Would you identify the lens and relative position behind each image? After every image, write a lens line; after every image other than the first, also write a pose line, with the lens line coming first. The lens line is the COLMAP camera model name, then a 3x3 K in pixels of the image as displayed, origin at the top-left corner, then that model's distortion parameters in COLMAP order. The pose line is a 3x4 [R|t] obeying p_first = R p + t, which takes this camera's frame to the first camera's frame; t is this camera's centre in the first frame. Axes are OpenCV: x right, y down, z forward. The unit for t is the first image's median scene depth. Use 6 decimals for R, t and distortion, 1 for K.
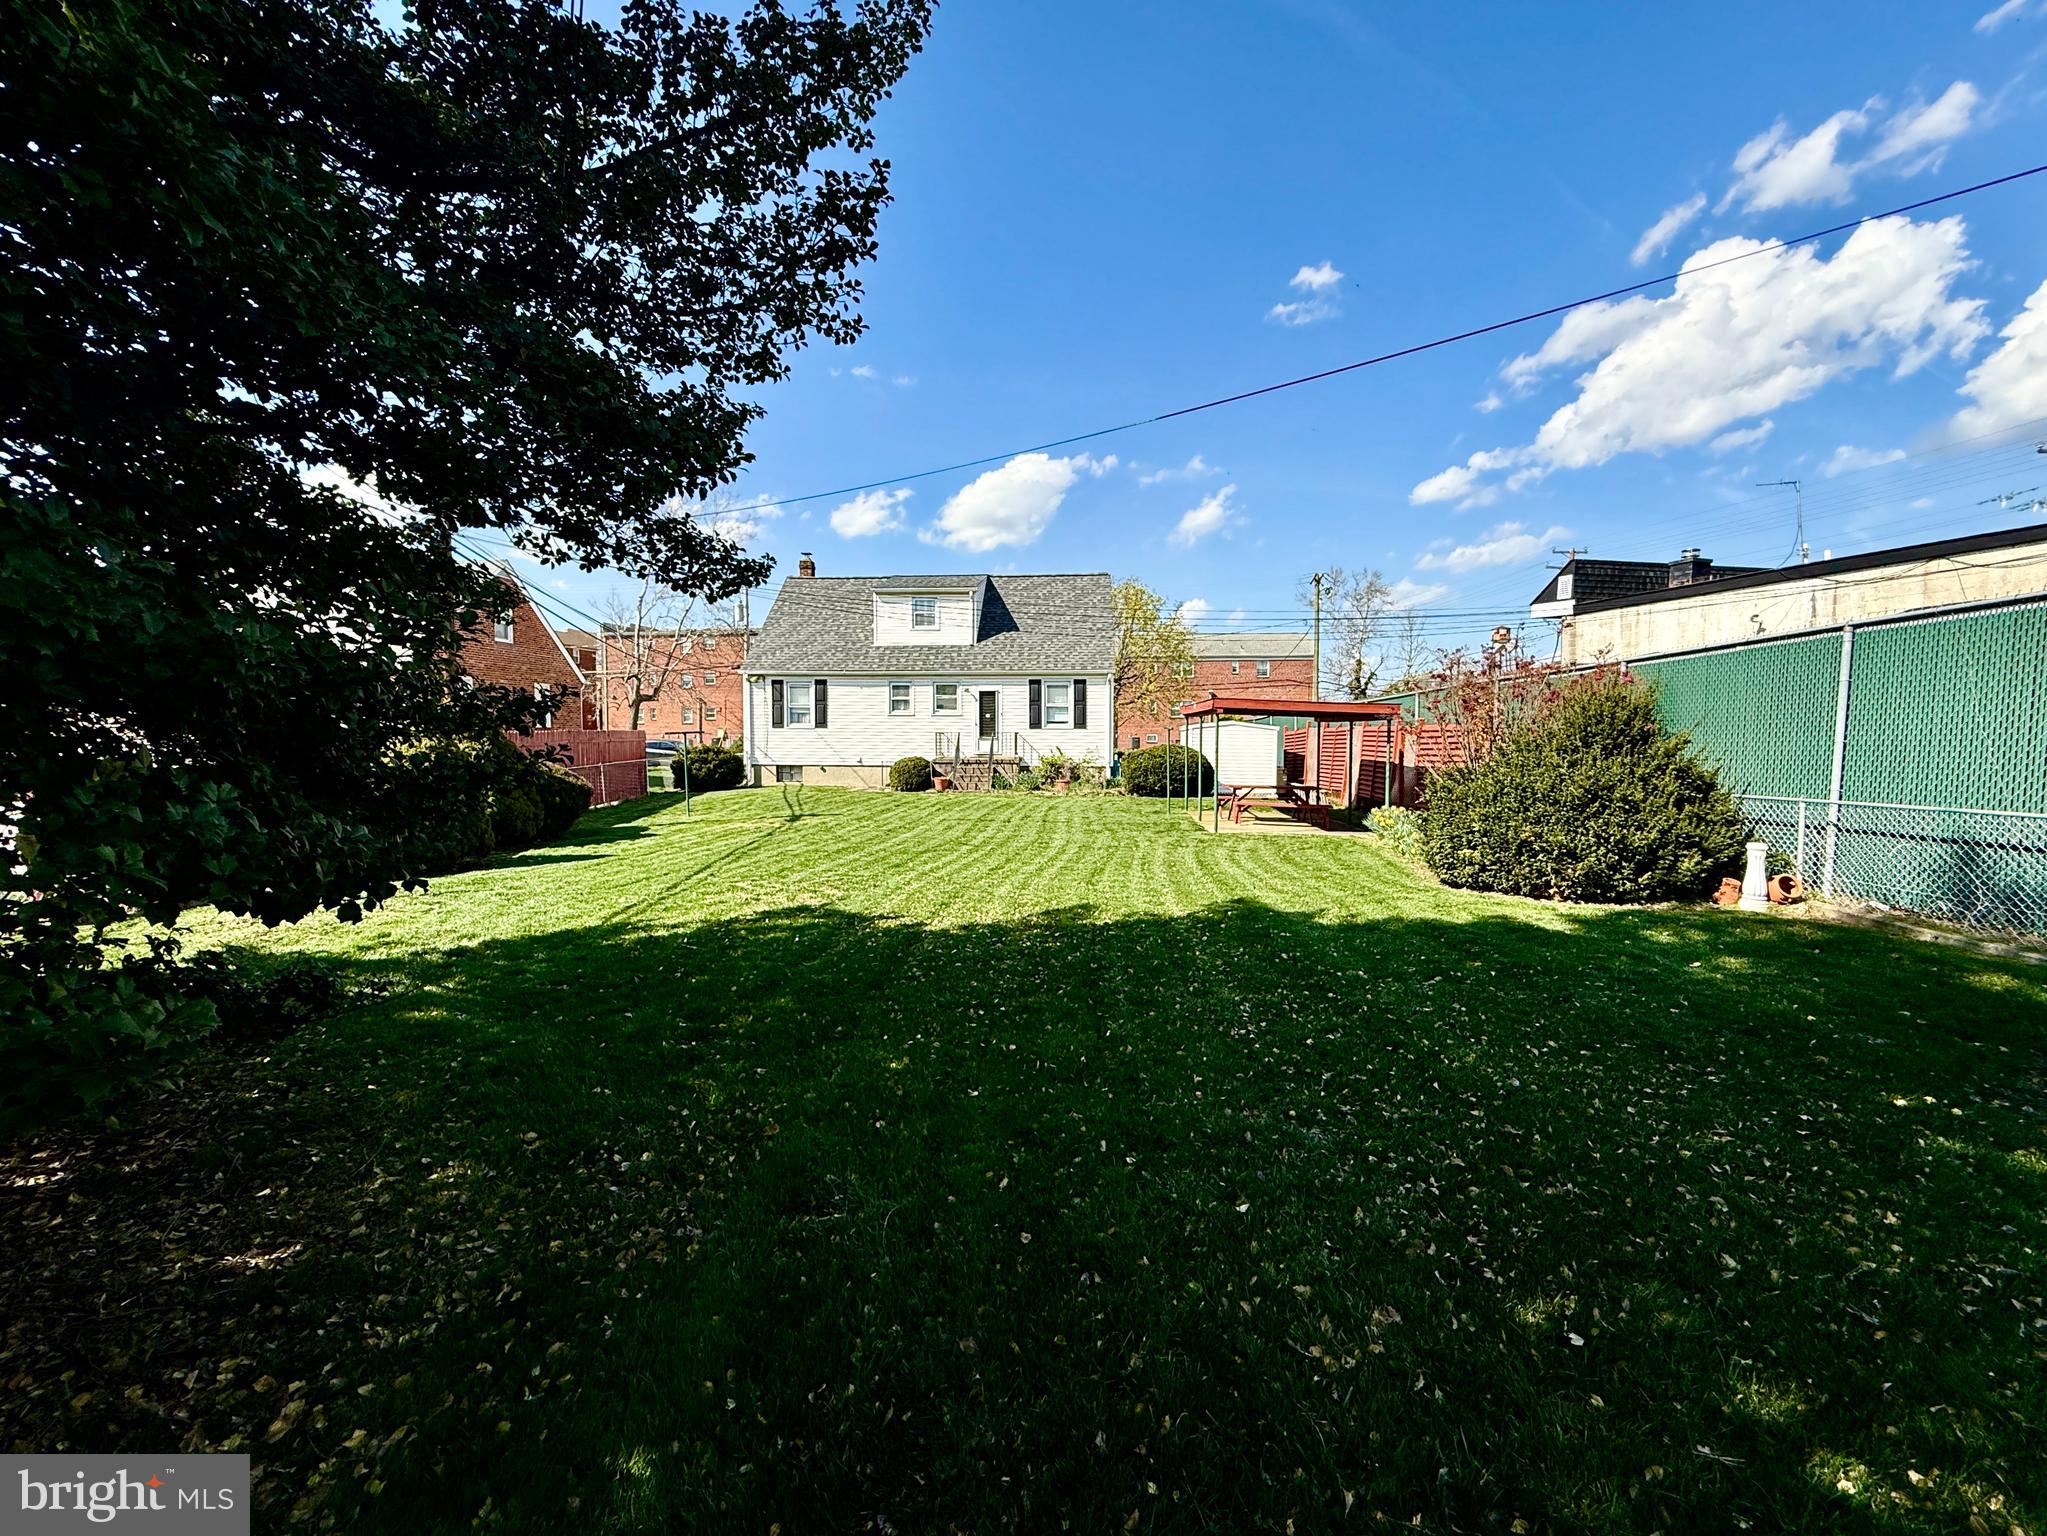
lens RADIAL K [[843.2, 0, 1031.9], [0, 843.2, 792.8], [0, 0, 1]] dist [-0.000278, -0.000063]
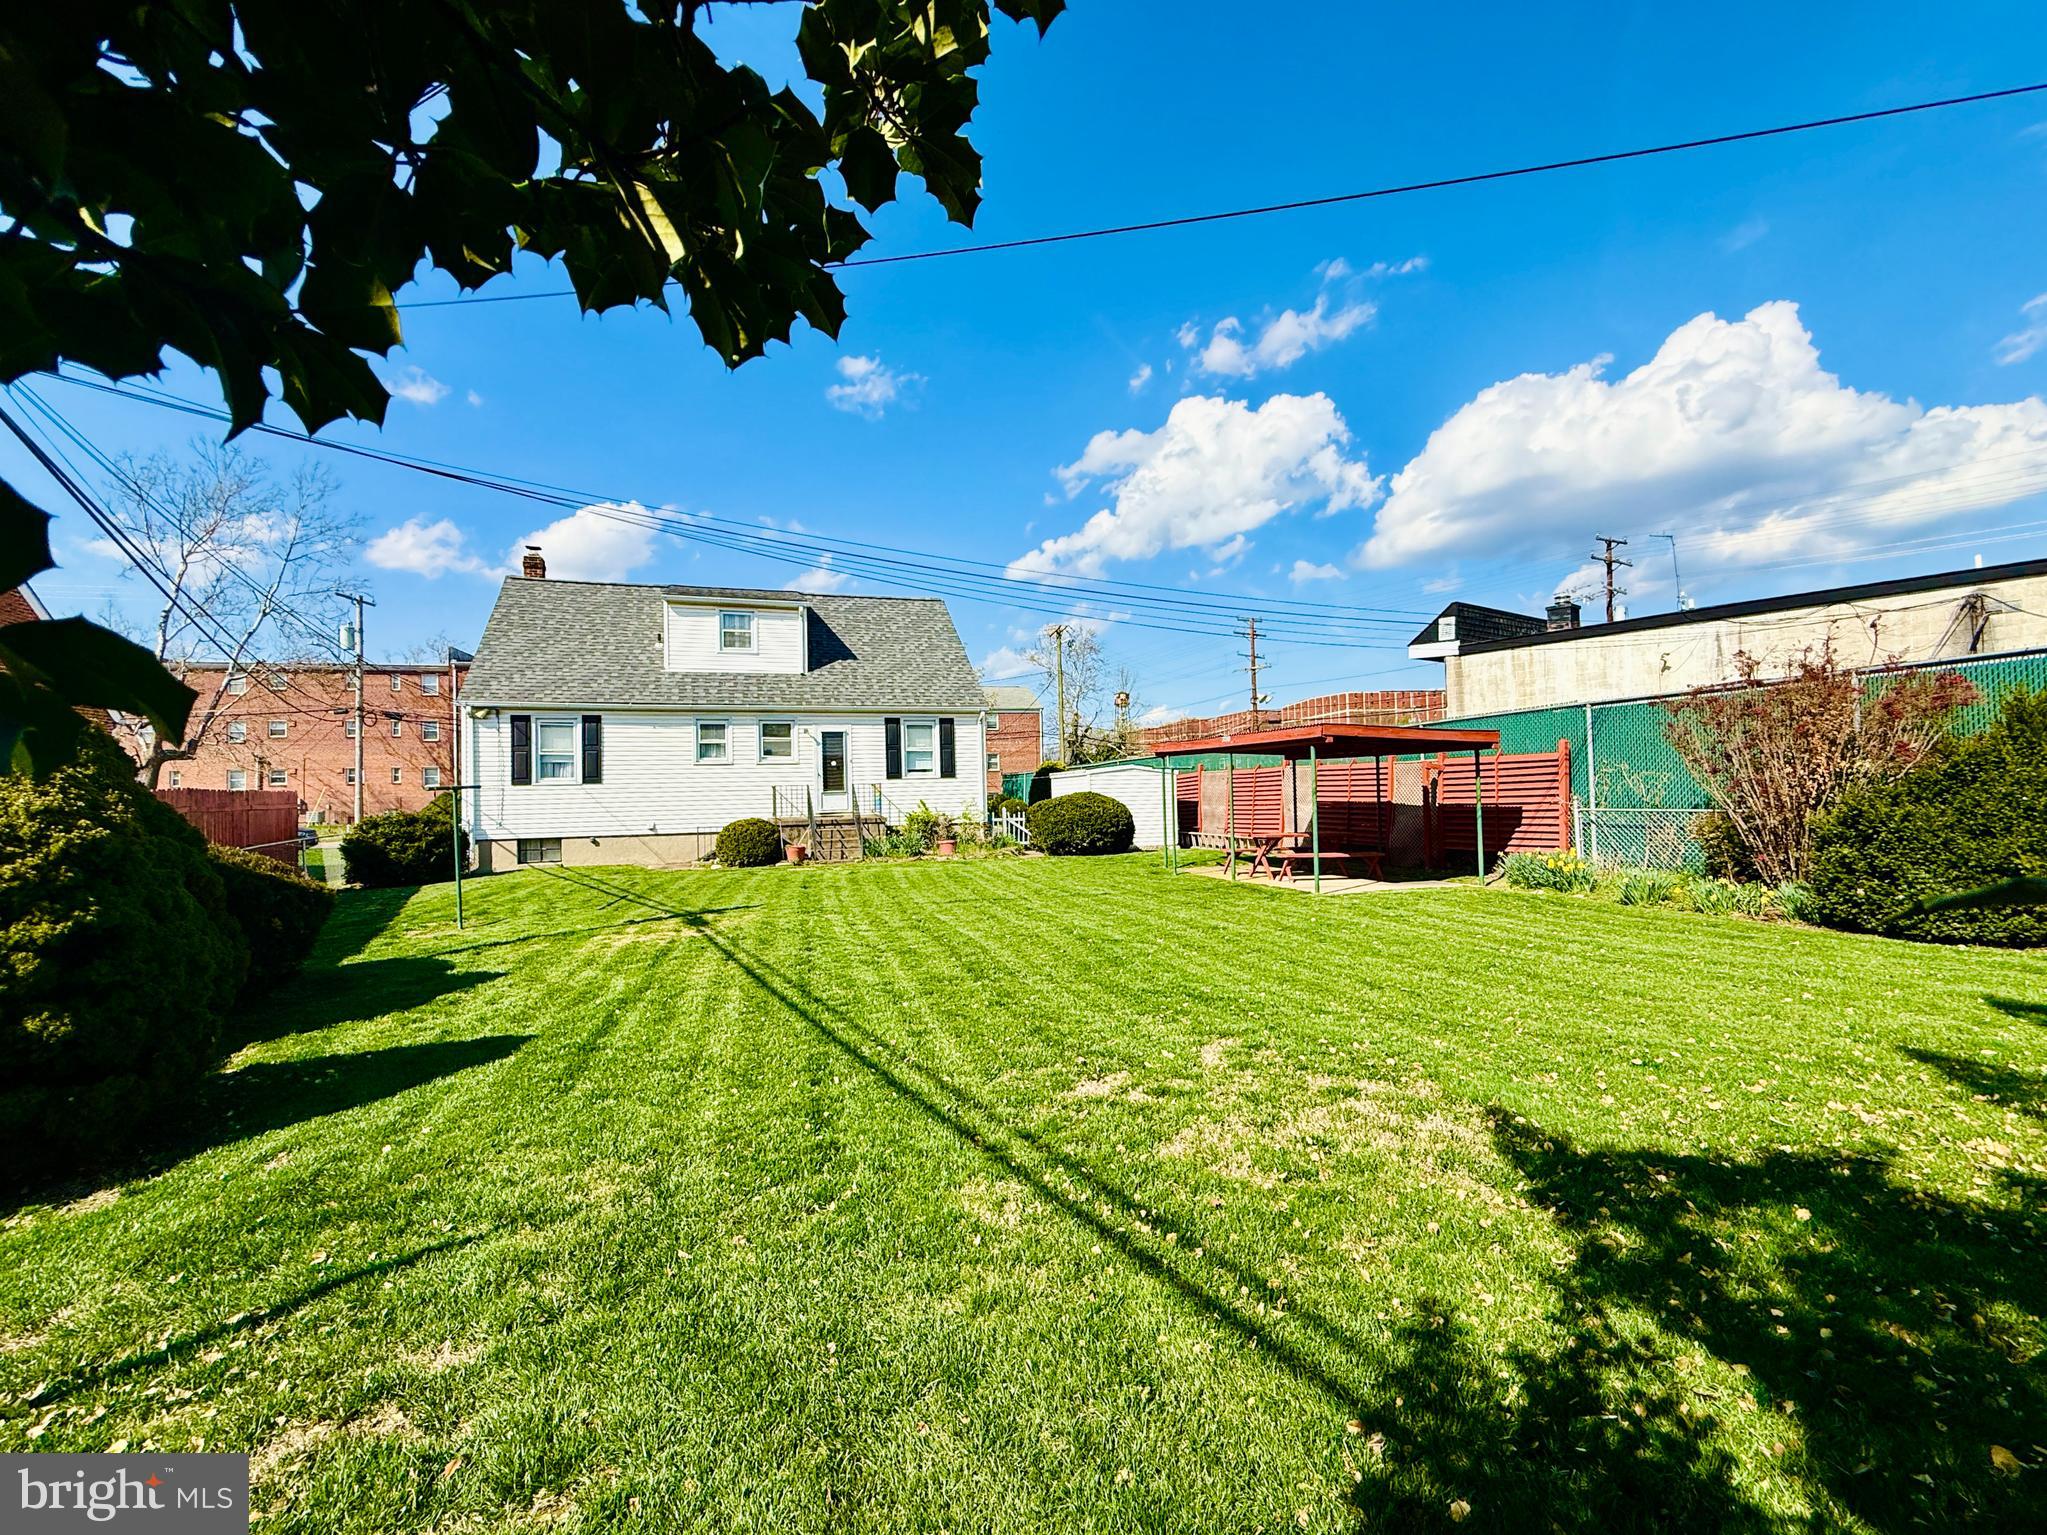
lens RADIAL K [[843.2, 0, 1031.9], [0, 843.2, 792.3], [0, 0, 1]] dist [-0.000278, -0.000063]
pose [[0.920341, -0.025068, 0.390312, -0.187807], [0.052081, 0.996912, -0.058778, -0.009117], [-0.387633, 0.074423, 0.918804, 0.211098]]
